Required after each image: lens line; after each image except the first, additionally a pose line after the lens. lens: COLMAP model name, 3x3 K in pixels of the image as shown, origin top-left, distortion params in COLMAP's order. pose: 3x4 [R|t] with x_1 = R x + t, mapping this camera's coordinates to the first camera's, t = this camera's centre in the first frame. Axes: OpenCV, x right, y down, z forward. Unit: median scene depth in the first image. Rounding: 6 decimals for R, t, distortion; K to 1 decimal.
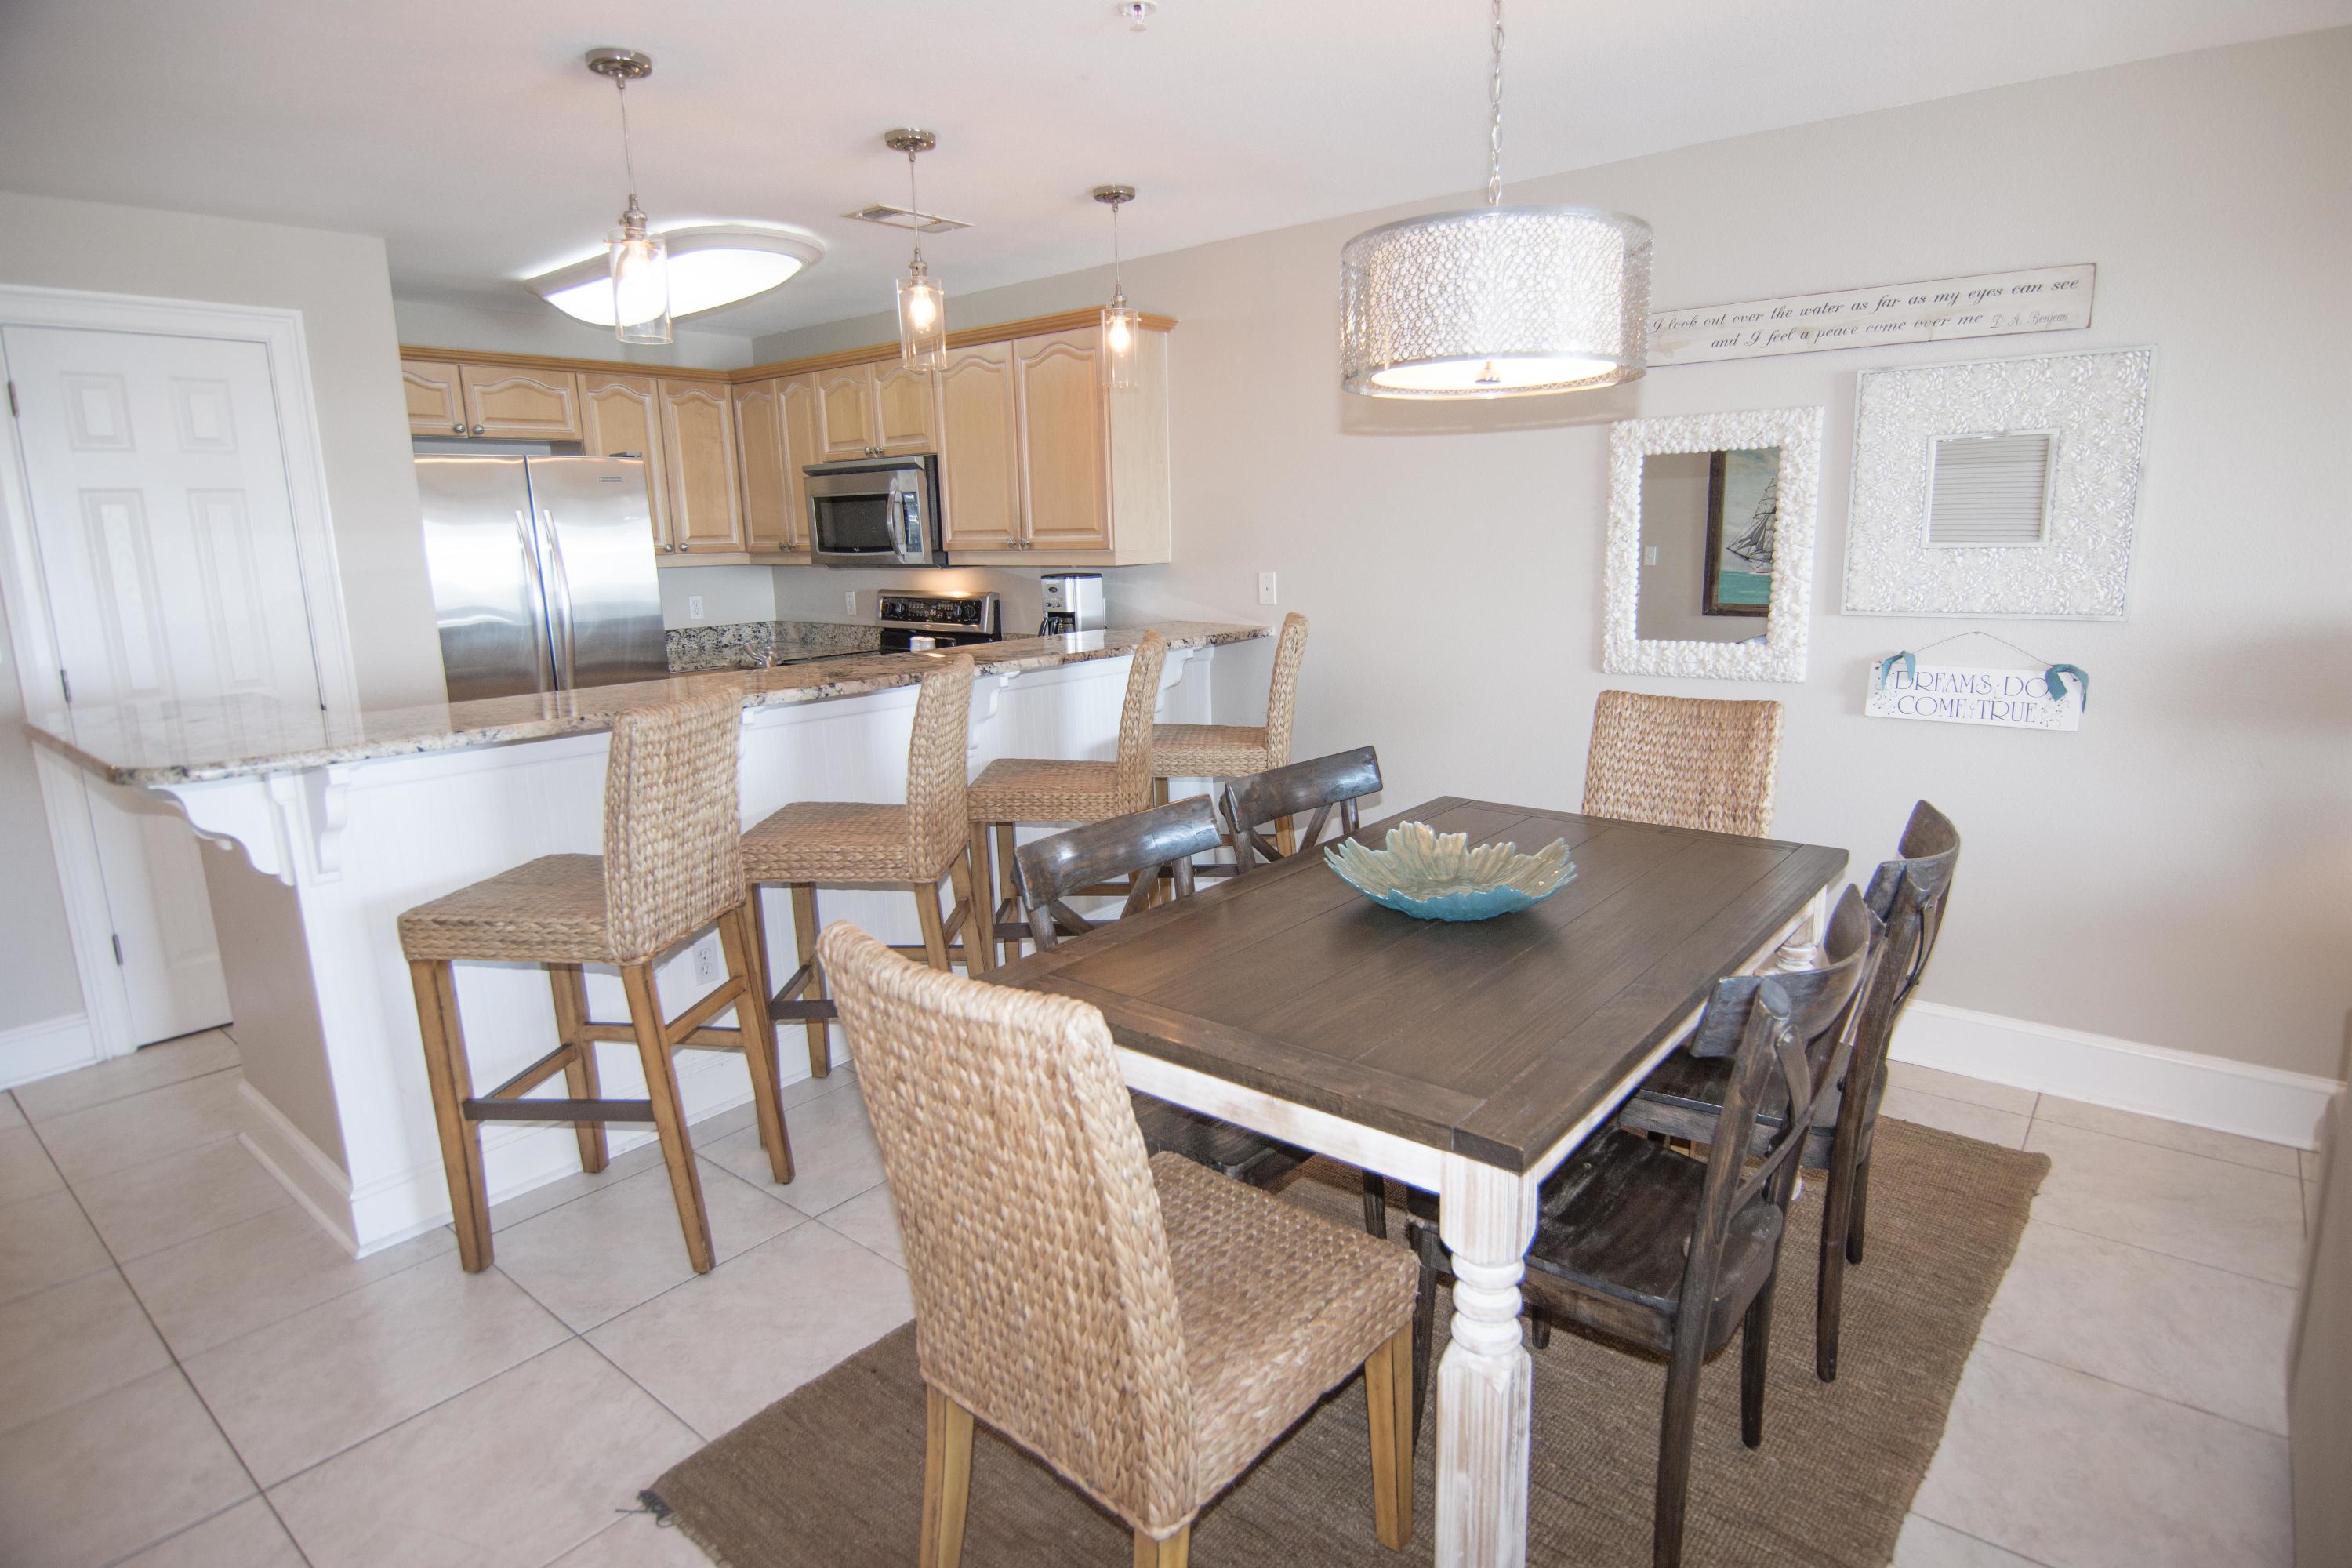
lens RADIAL K [[1243.1, 0, 1208.0], [0, 1243.1, 785.5], [0, 0, 1]] dist [0.003782, -0.020532]
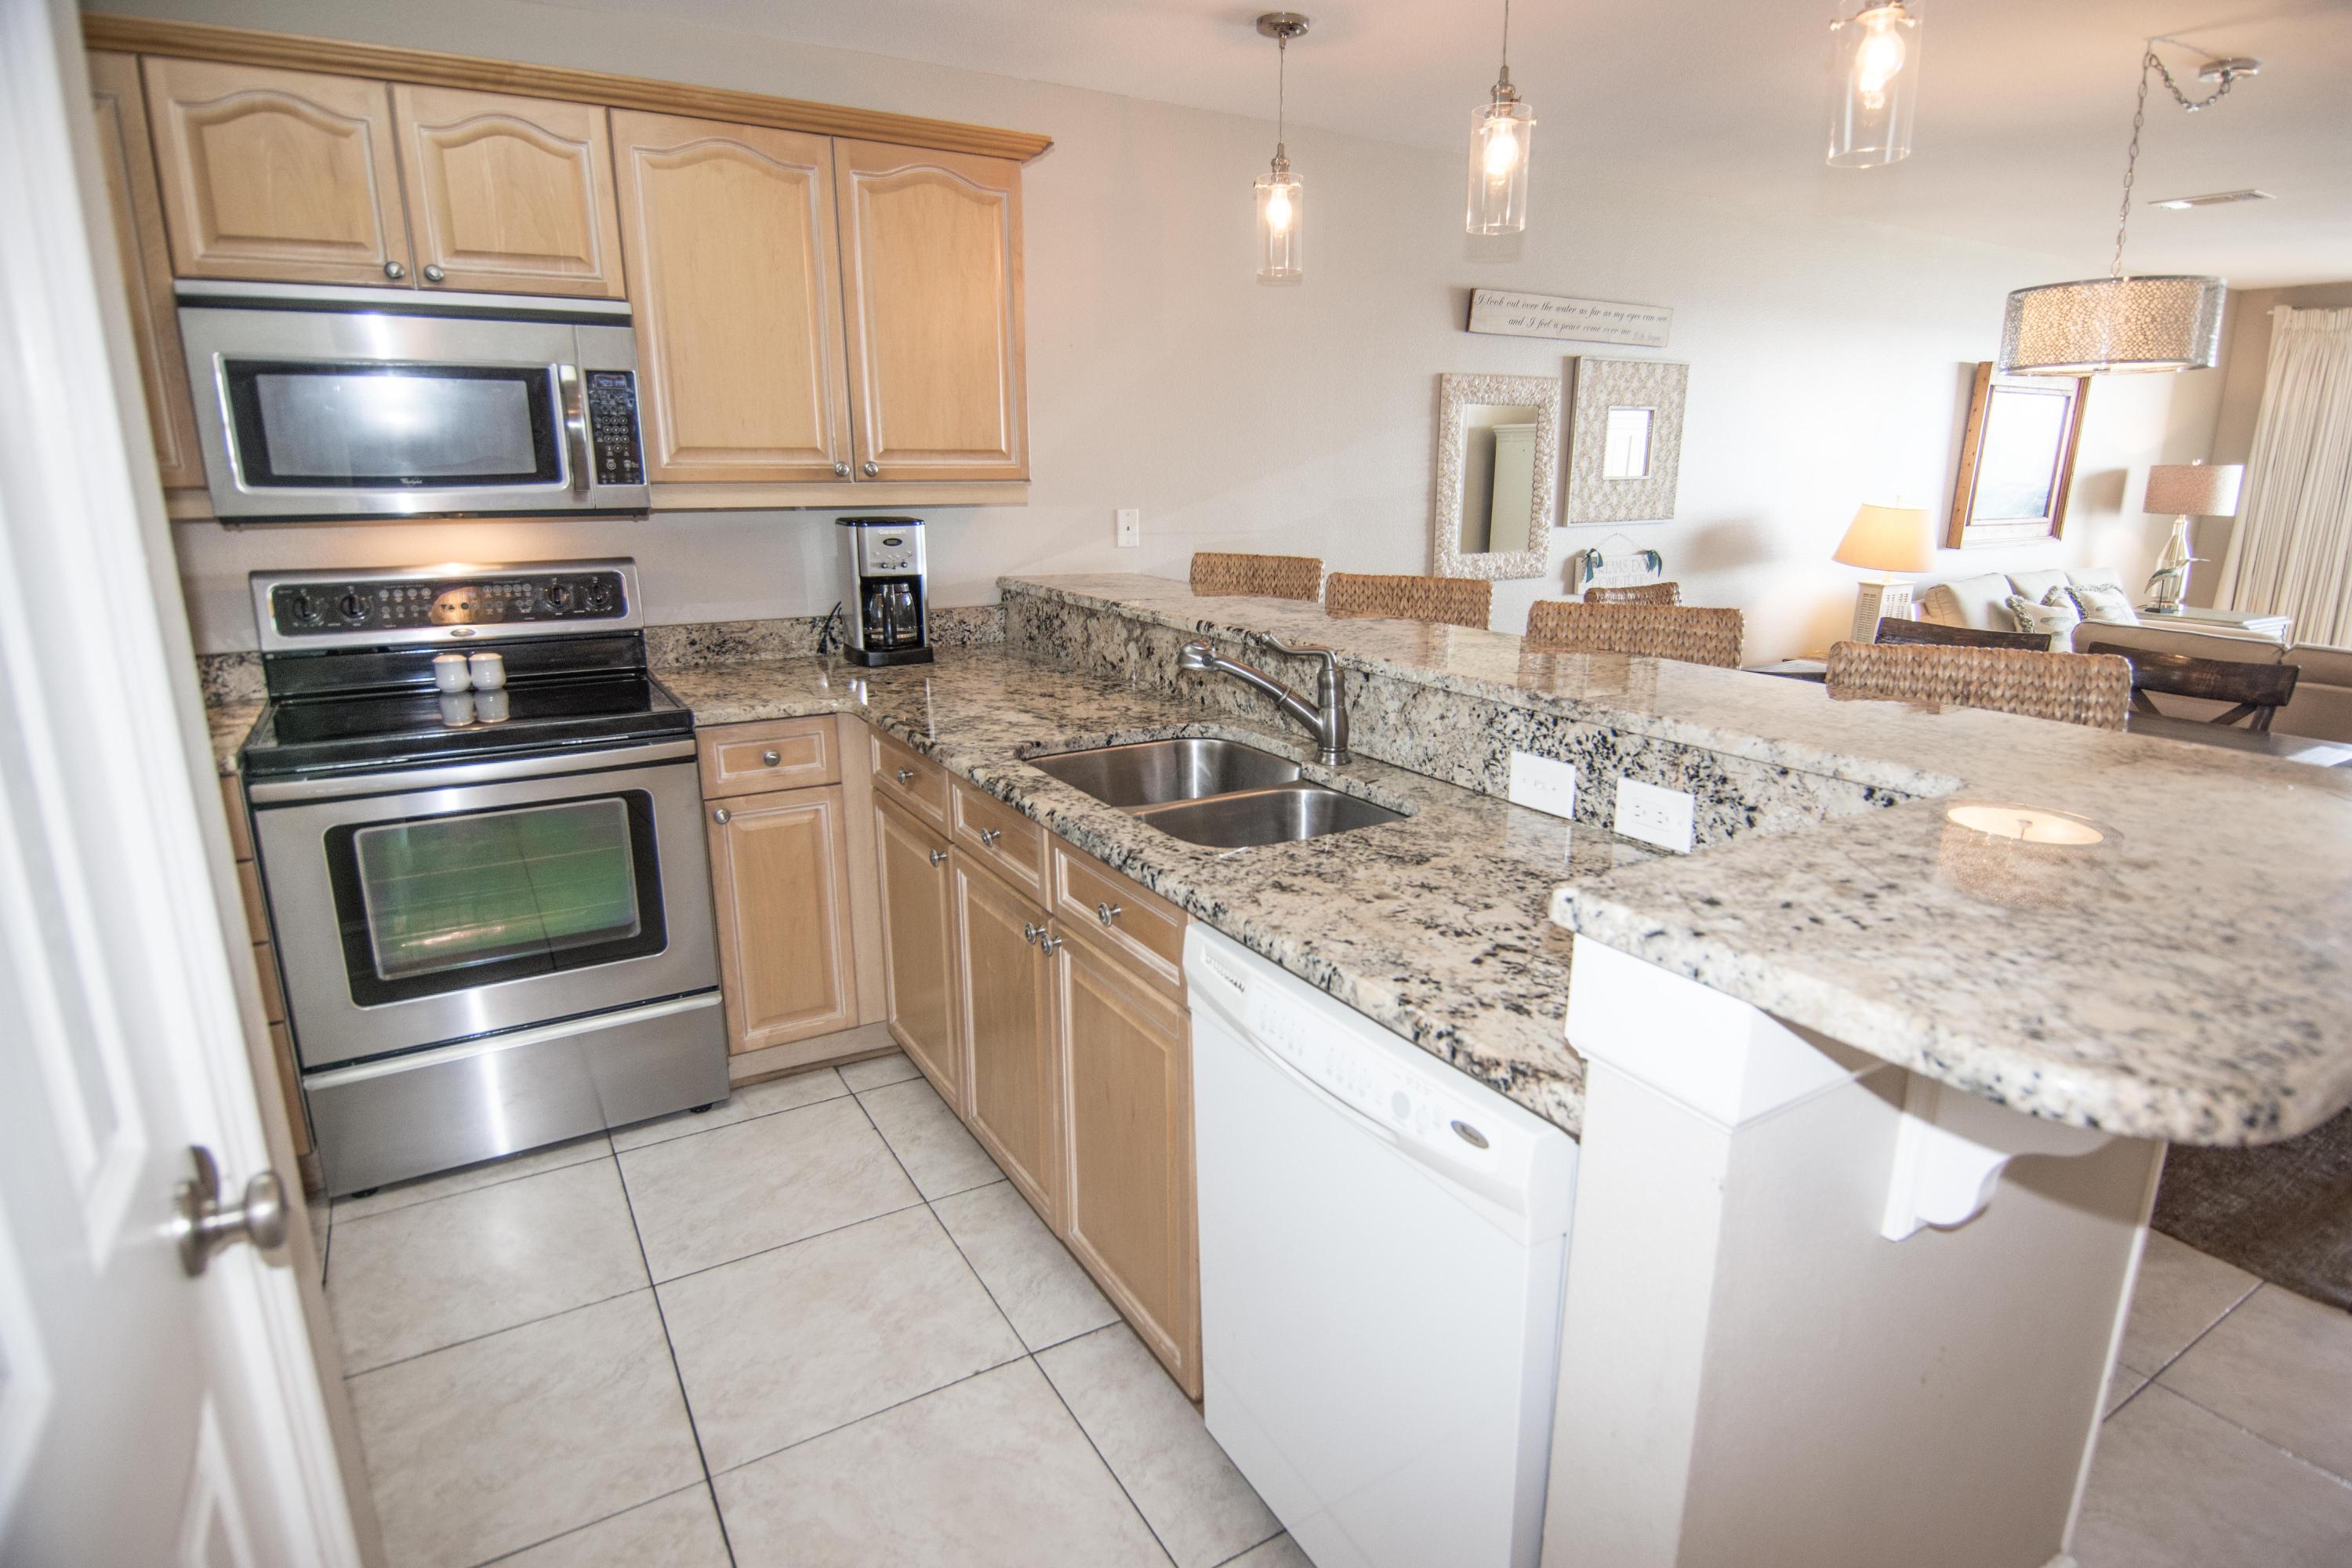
lens RADIAL K [[1244.7, 0, 1206.6], [0, 1244.7, 783.6], [0, 0, 1]] dist [0.003620, -0.021730]
pose [[0.328174, -0.215563, 0.919693, -0.712746], [0.183586, 0.969604, 0.161753, -0.109811], [-0.926606, 0.115760, 0.357773, 0.626521]]
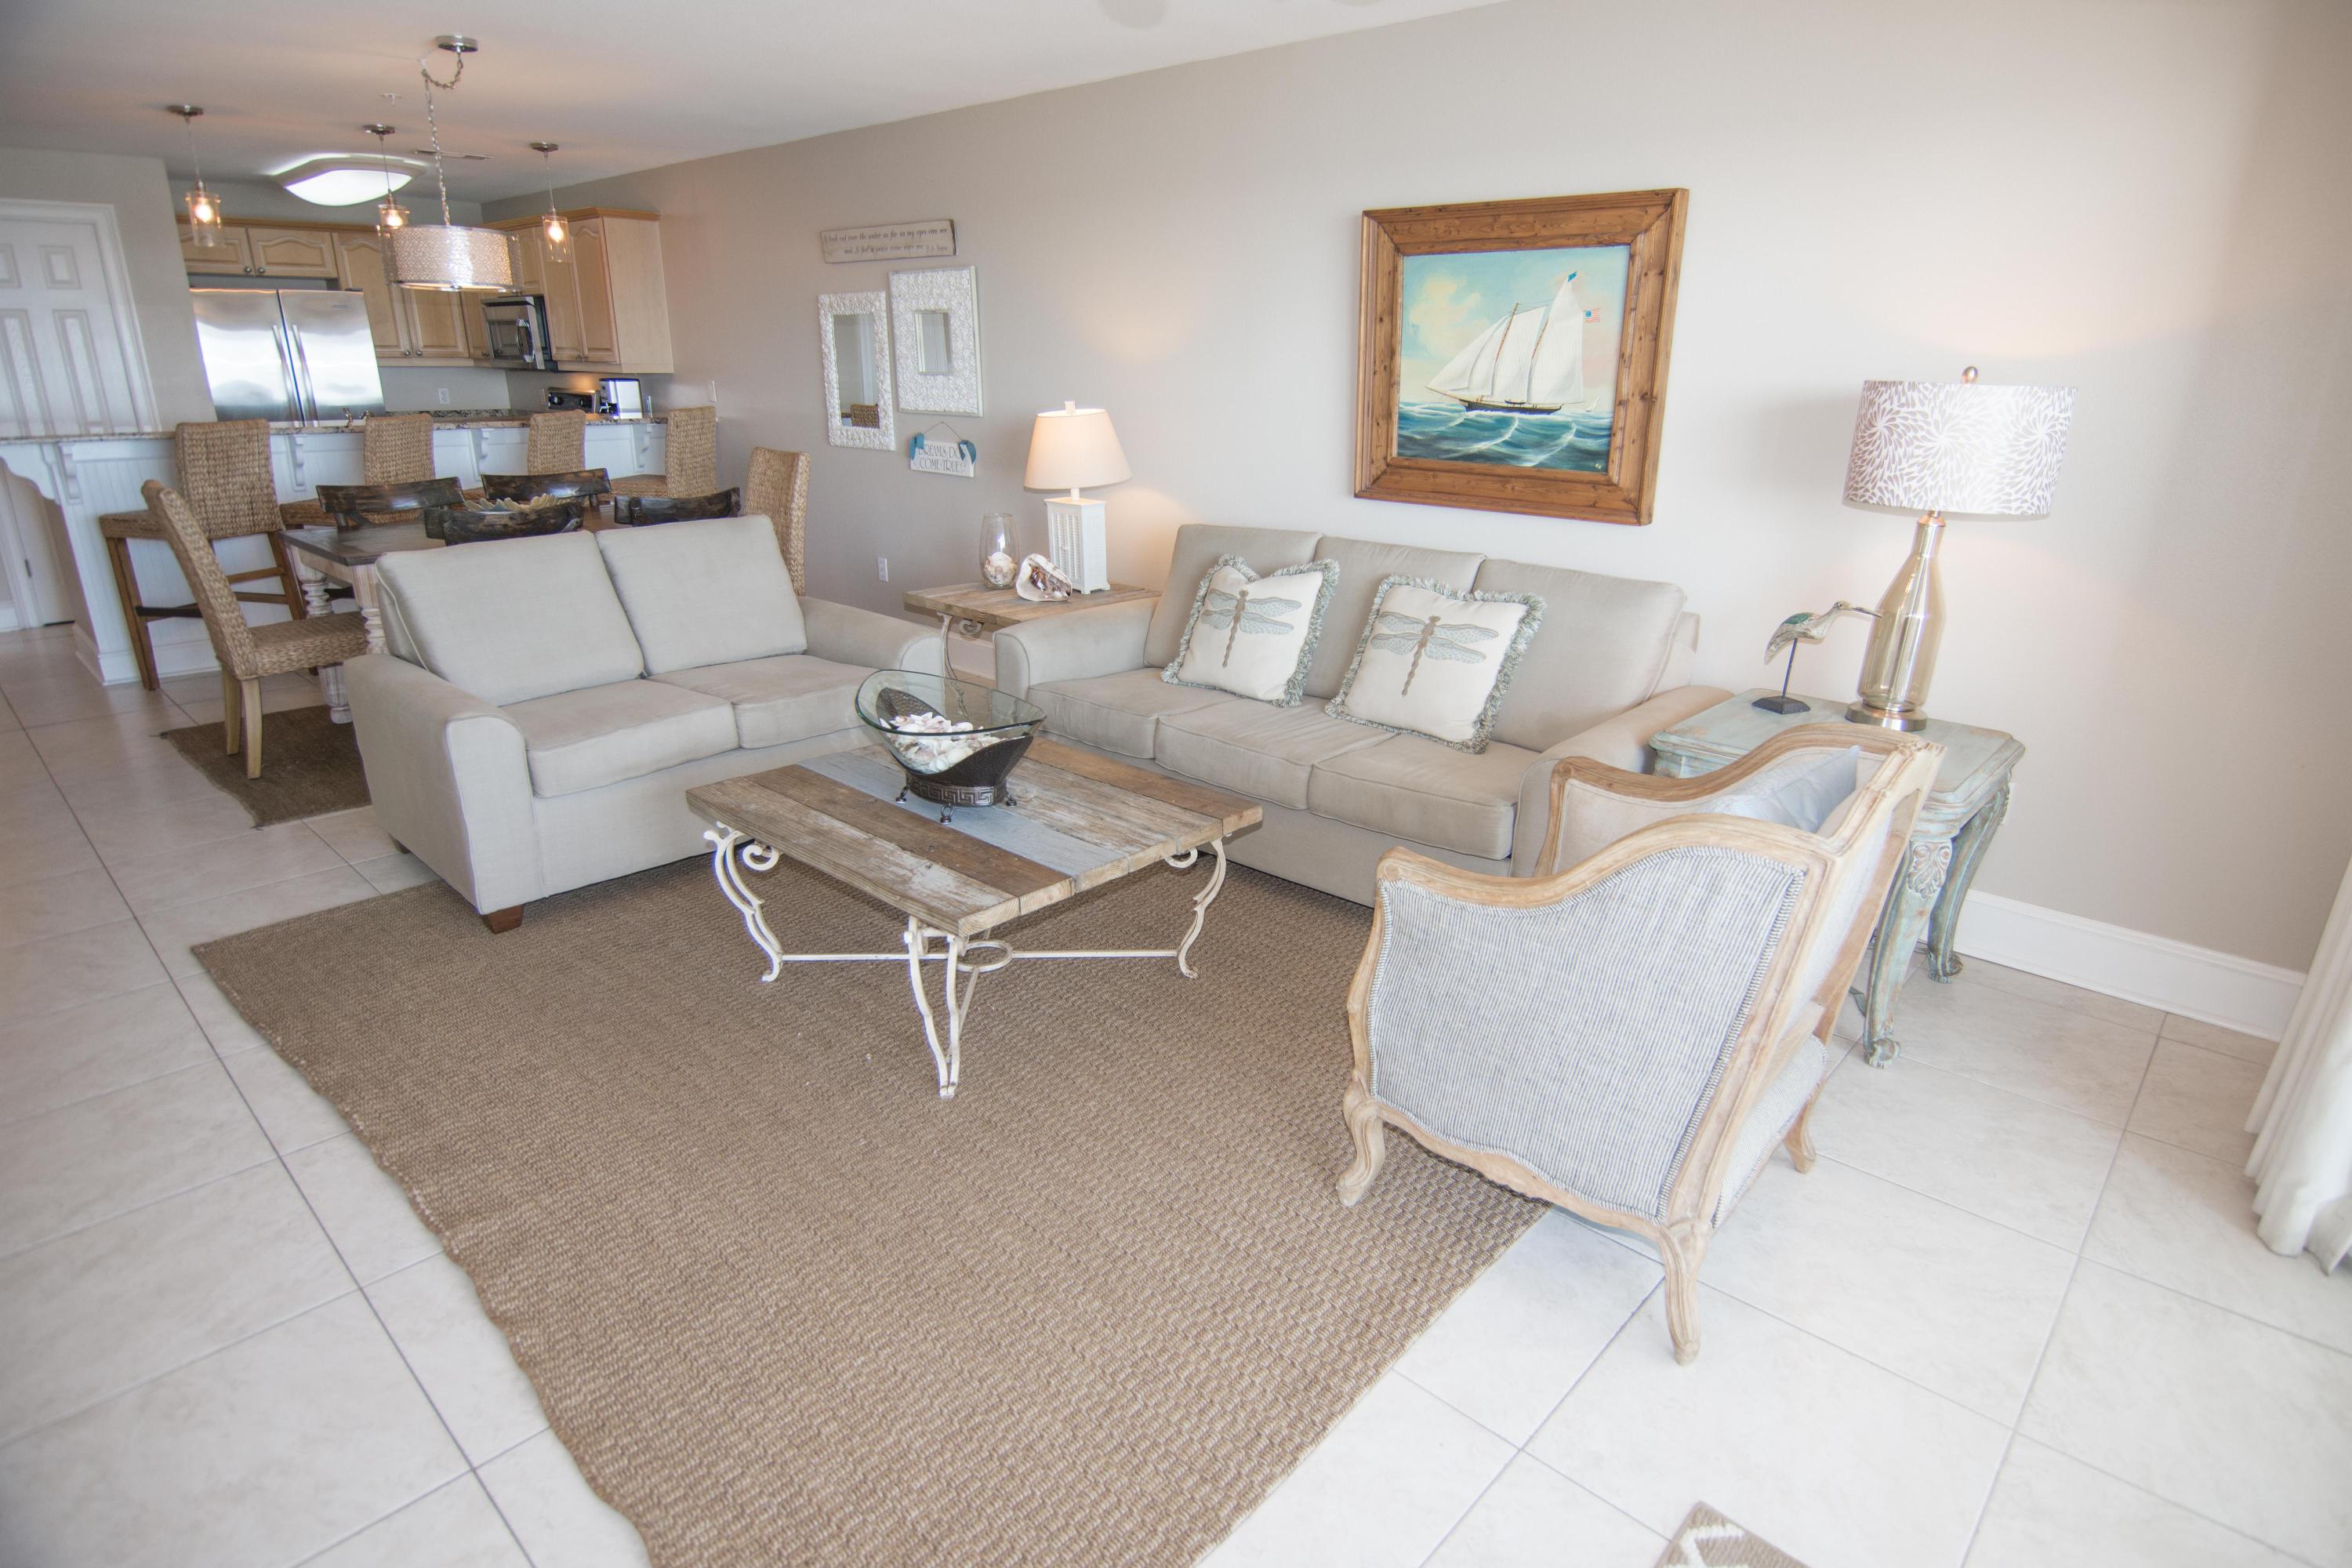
lens RADIAL K [[1244.7, 0, 1206.6], [0, 1244.7, 783.6], [0, 0, 1]] dist [0.003620, -0.021730]
pose [[0.997339, 0.056837, -0.045650, 0.736369], [-0.050852, 0.991103, 0.123002, 0.105418], [0.052235, -0.120353, 0.991356, -0.575073]]
